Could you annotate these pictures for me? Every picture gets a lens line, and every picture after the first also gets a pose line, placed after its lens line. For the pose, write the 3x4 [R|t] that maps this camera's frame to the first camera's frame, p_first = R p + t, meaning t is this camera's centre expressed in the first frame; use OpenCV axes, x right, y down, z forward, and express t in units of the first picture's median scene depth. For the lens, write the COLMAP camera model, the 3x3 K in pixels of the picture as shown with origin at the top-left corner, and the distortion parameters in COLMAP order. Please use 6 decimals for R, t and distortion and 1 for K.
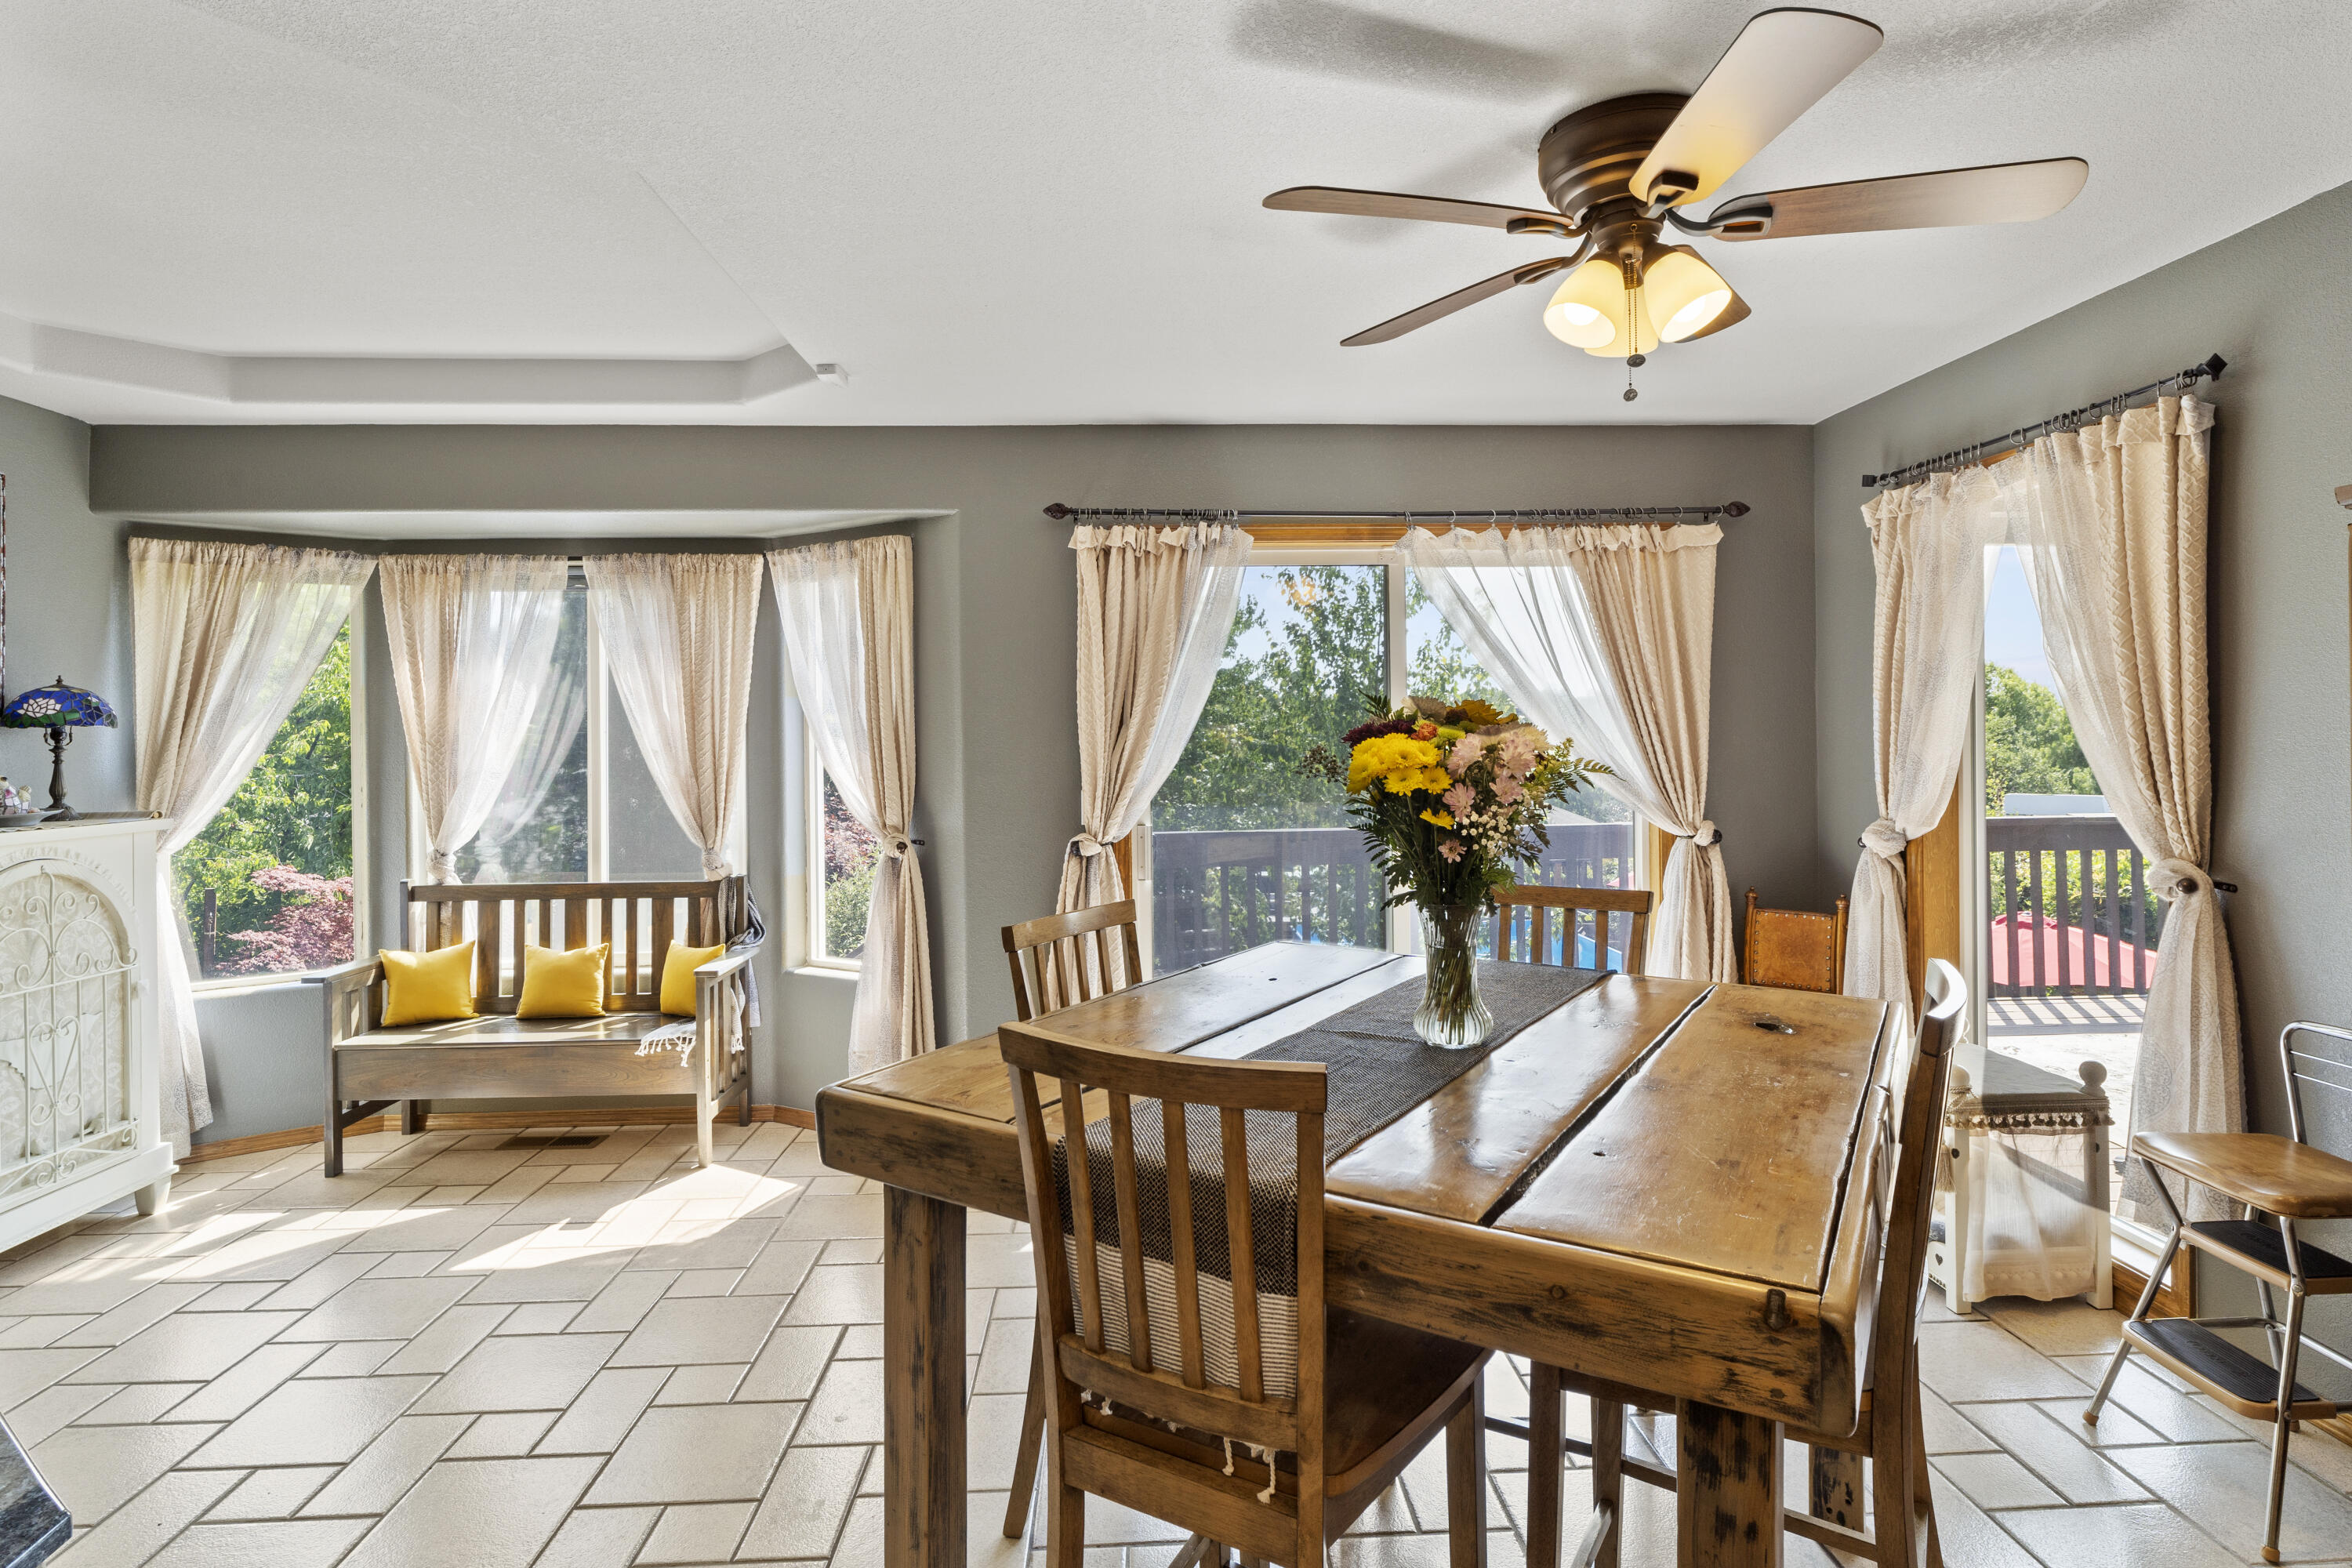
lens RADIAL K [[1225.3, 0, 1193.6], [0, 1225.3, 732.7], [0, 0, 1]] dist [-0.001108, 0.000432]
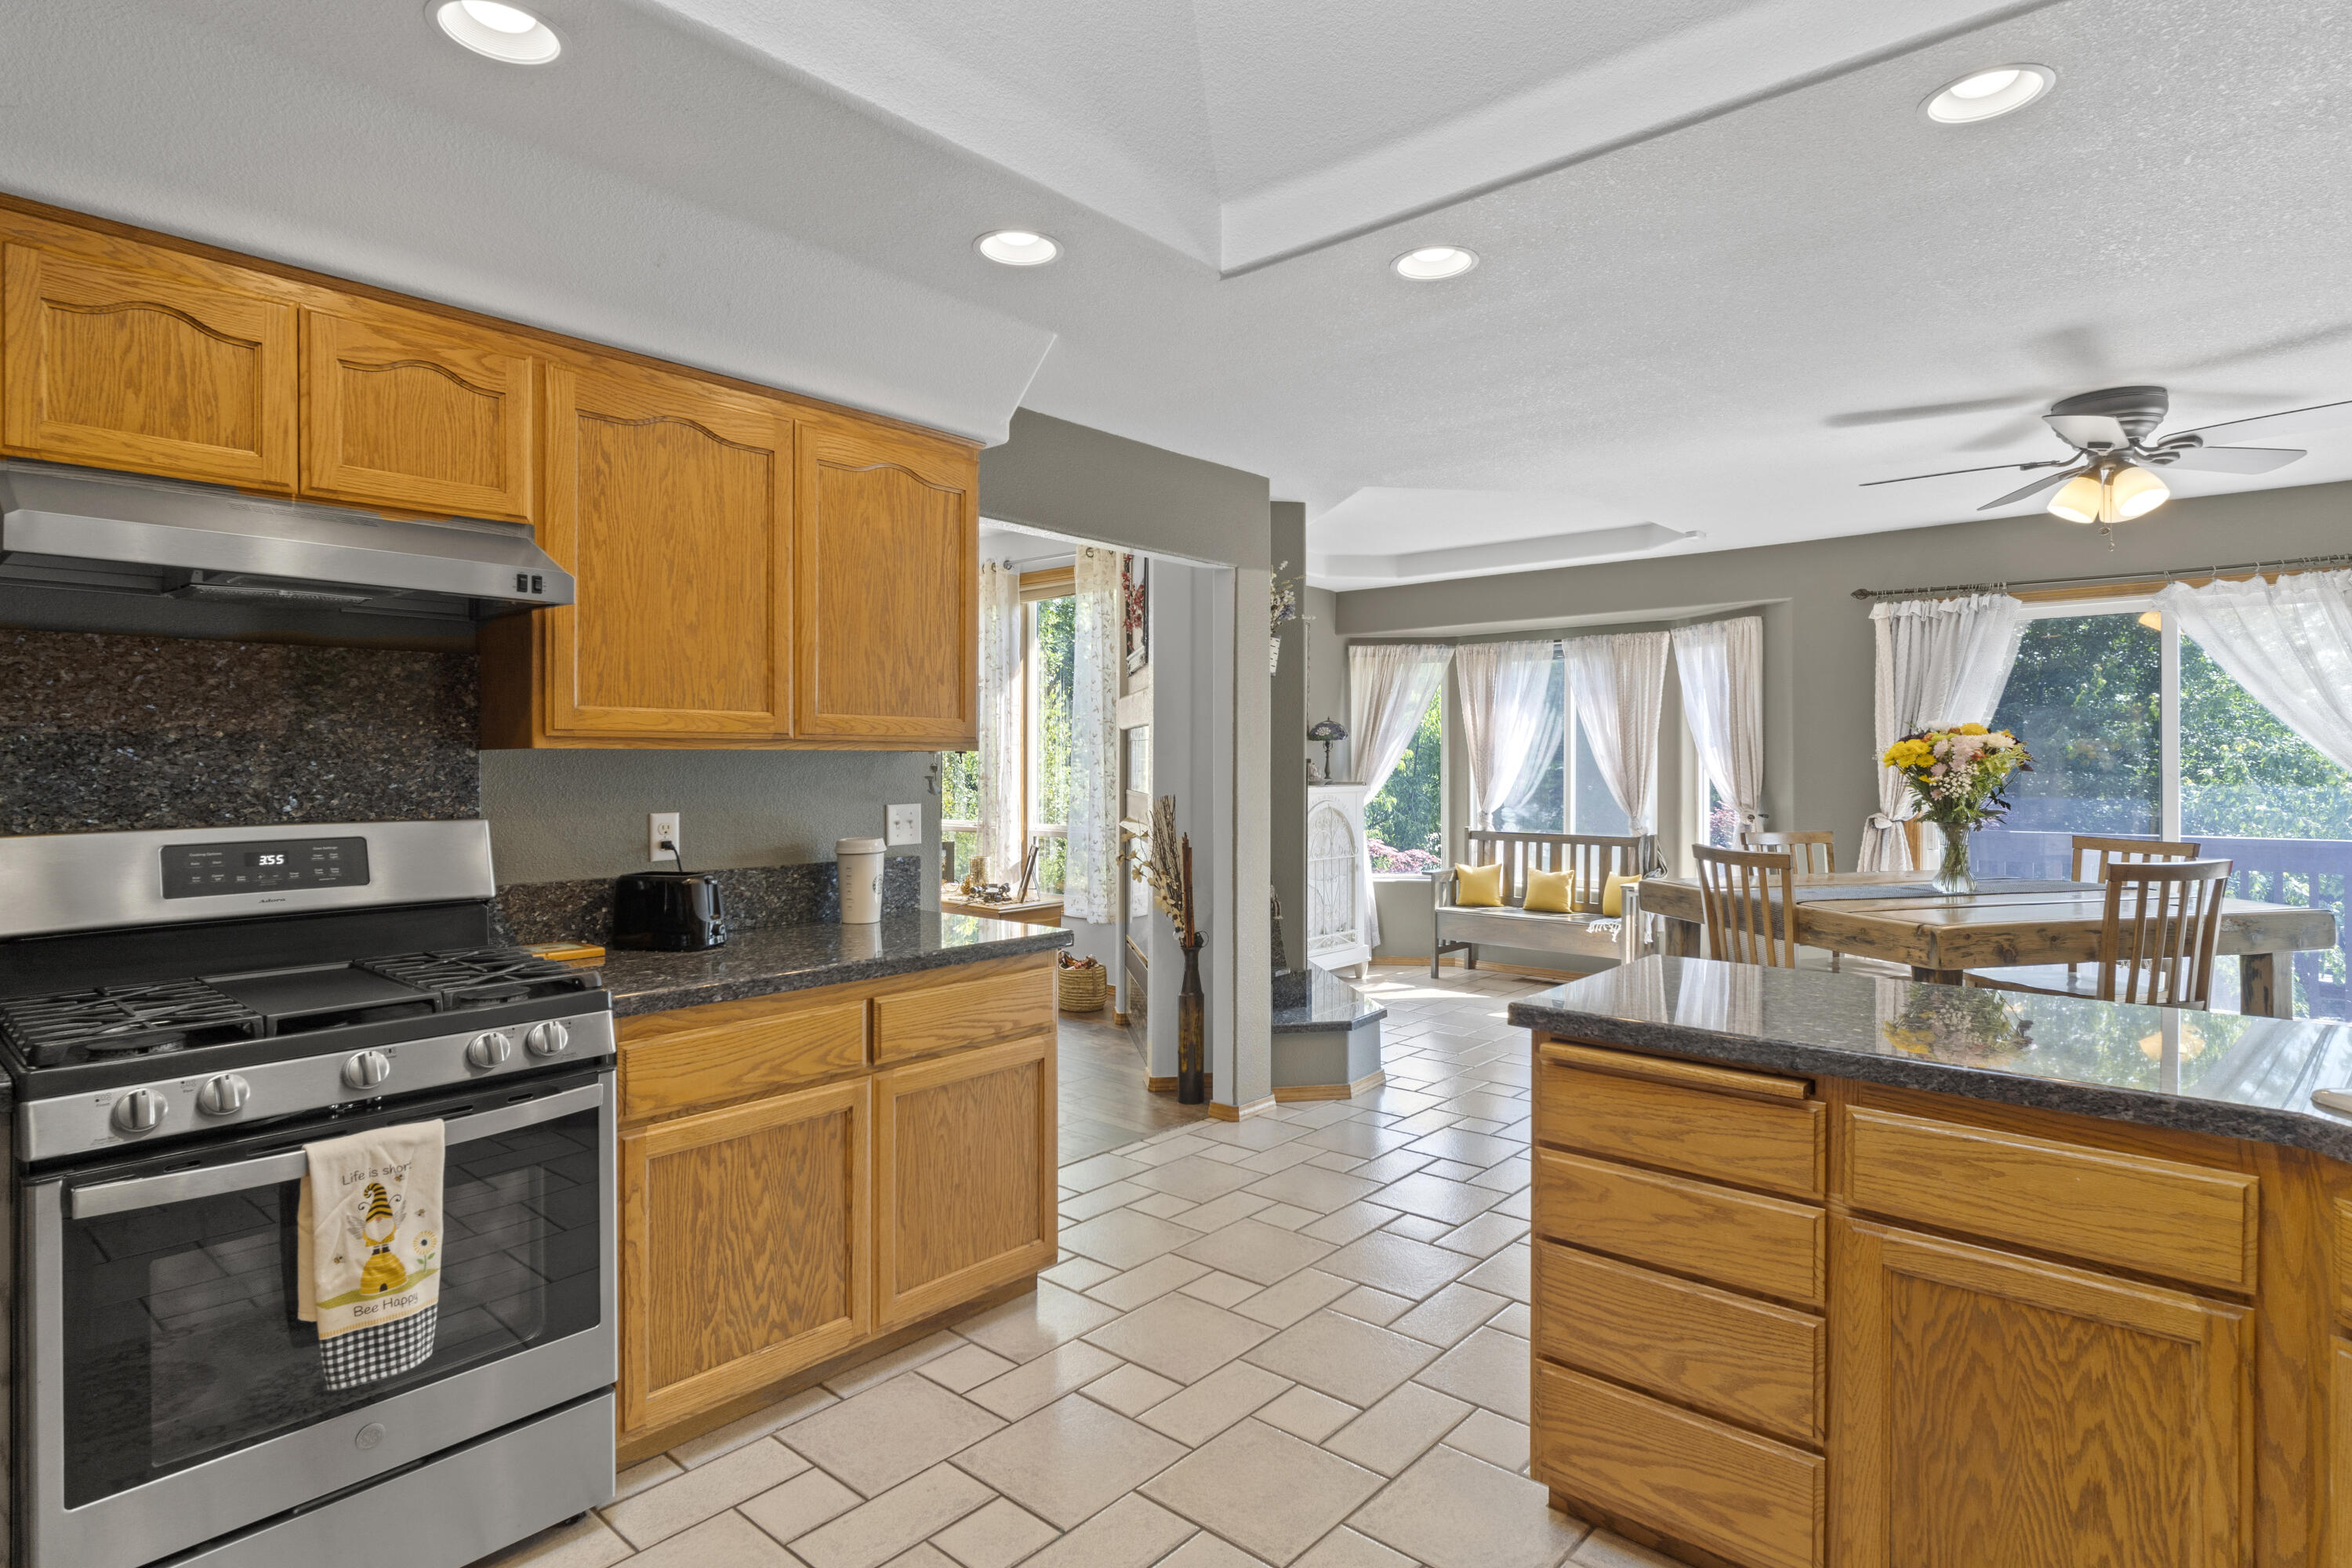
lens RADIAL K [[1225.3, 0, 1178.7], [0, 1225.3, 769.8], [0, 0, 1]] dist [-0.001108, 0.000432]
pose [[0.716008, 0.015579, -0.697919, 0.312951], [-0.005576, 0.999847, 0.016597, 0.010482], [0.698070, -0.007992, 0.715985, -0.595366]]
